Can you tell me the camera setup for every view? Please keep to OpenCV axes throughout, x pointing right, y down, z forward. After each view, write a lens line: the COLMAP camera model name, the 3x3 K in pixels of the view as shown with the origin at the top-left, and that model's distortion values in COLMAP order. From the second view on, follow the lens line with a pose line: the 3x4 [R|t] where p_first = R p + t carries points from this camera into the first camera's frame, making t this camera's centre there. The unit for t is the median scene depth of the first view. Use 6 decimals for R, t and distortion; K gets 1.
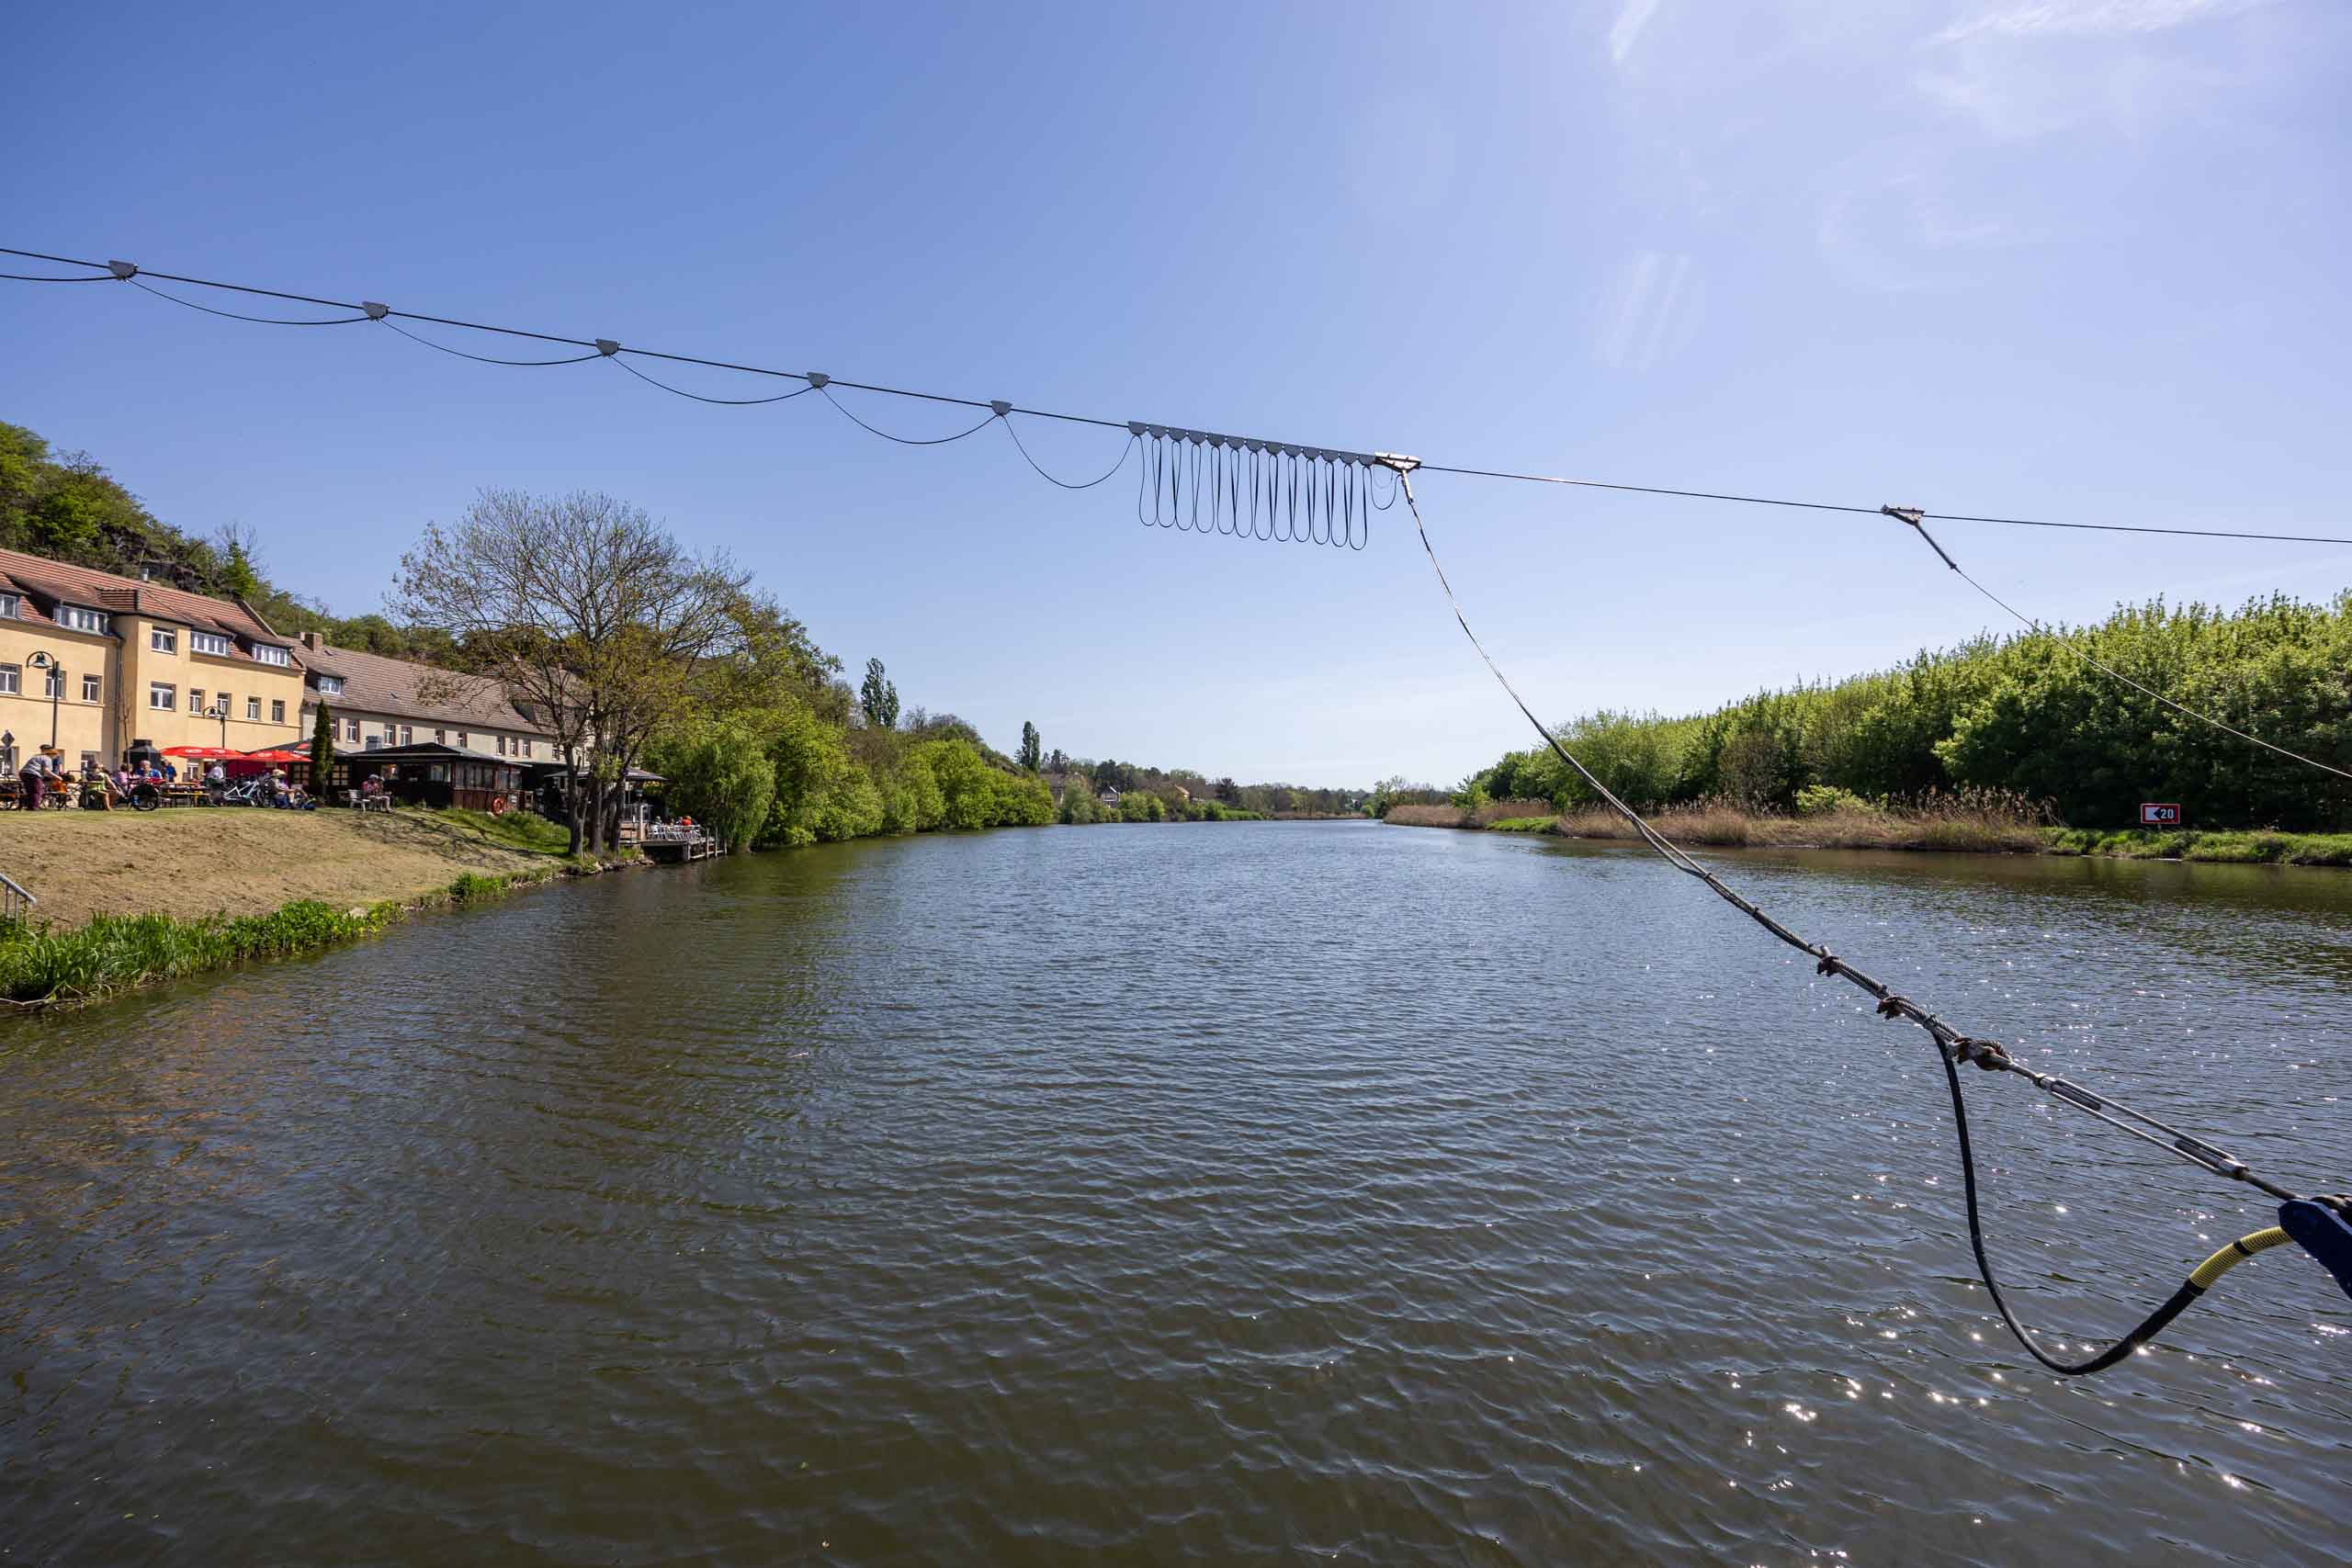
lens RADIAL K [[948.0, 0, 1171.4], [0, 948.0, 812.0], [0, 0, 1]] dist [-0.001762, -0.000260]
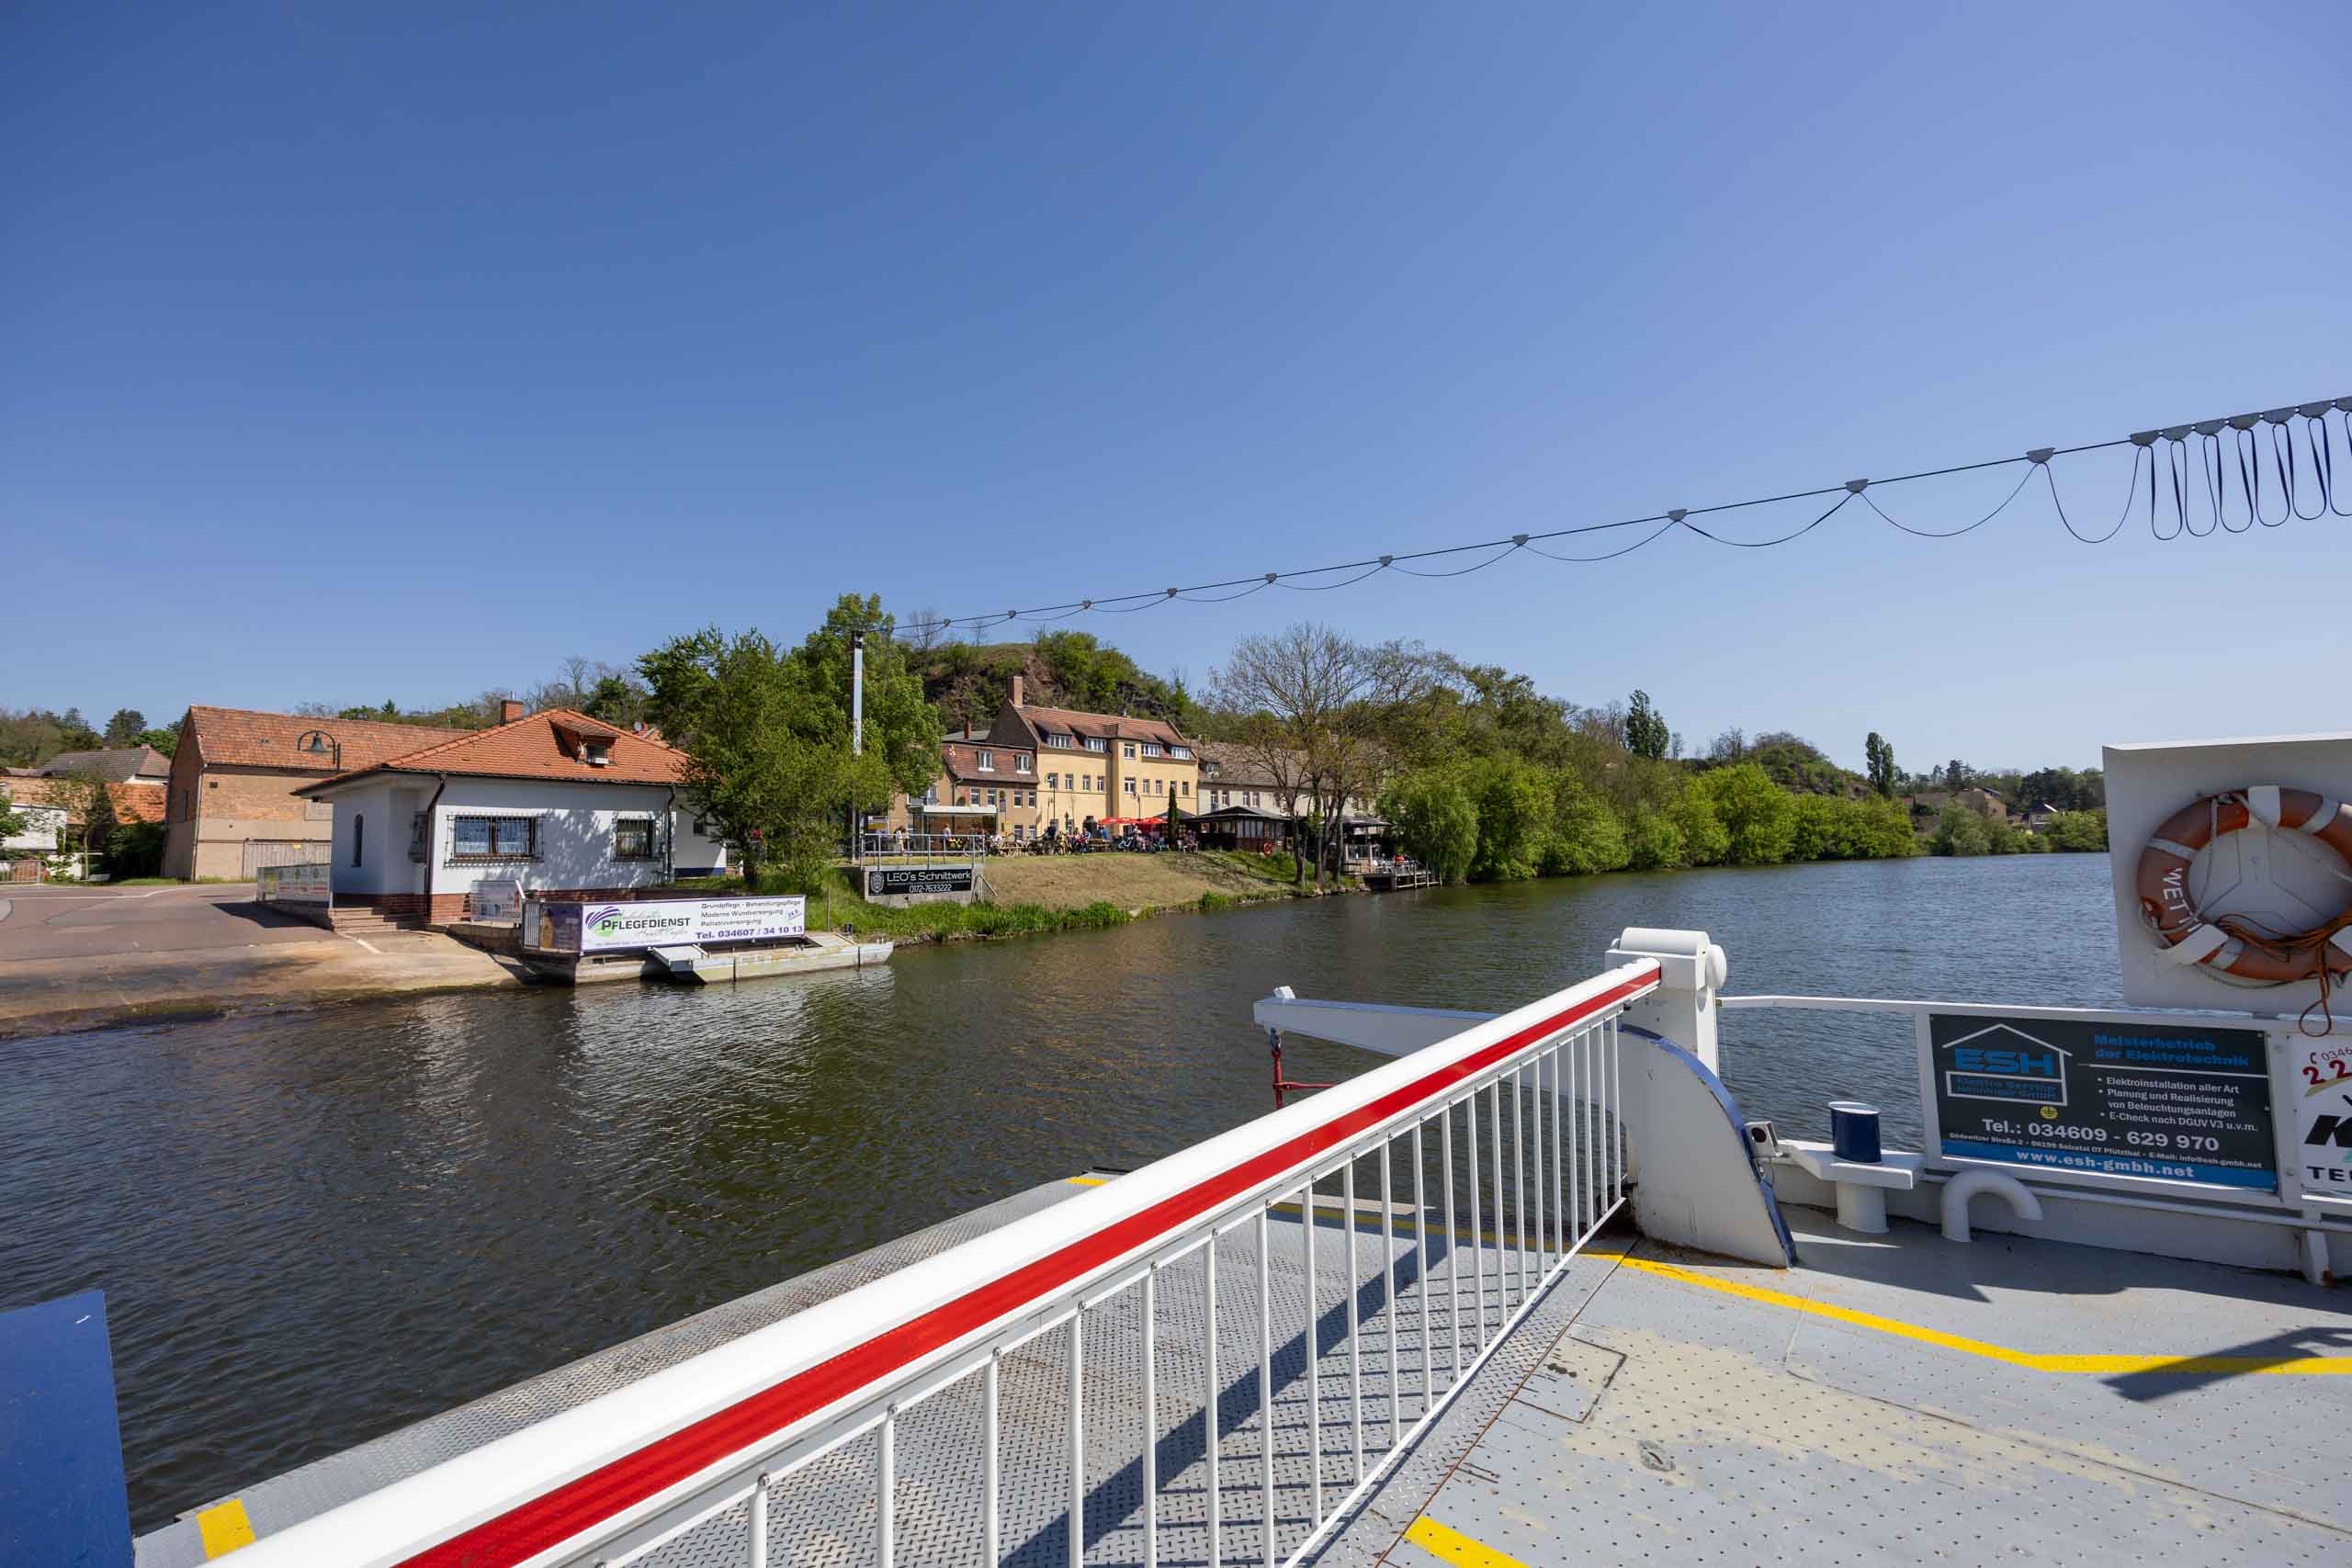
lens RADIAL K [[948.0, 0, 1171.4], [0, 948.0, 812.0], [0, 0, 1]] dist [-0.001762, -0.000260]
pose [[0.673488, -0.045125, -0.737819, 0.191859], [0.017887, 0.998838, -0.044761, 0.000289], [0.738982, 0.016949, 0.673512, -0.060493]]
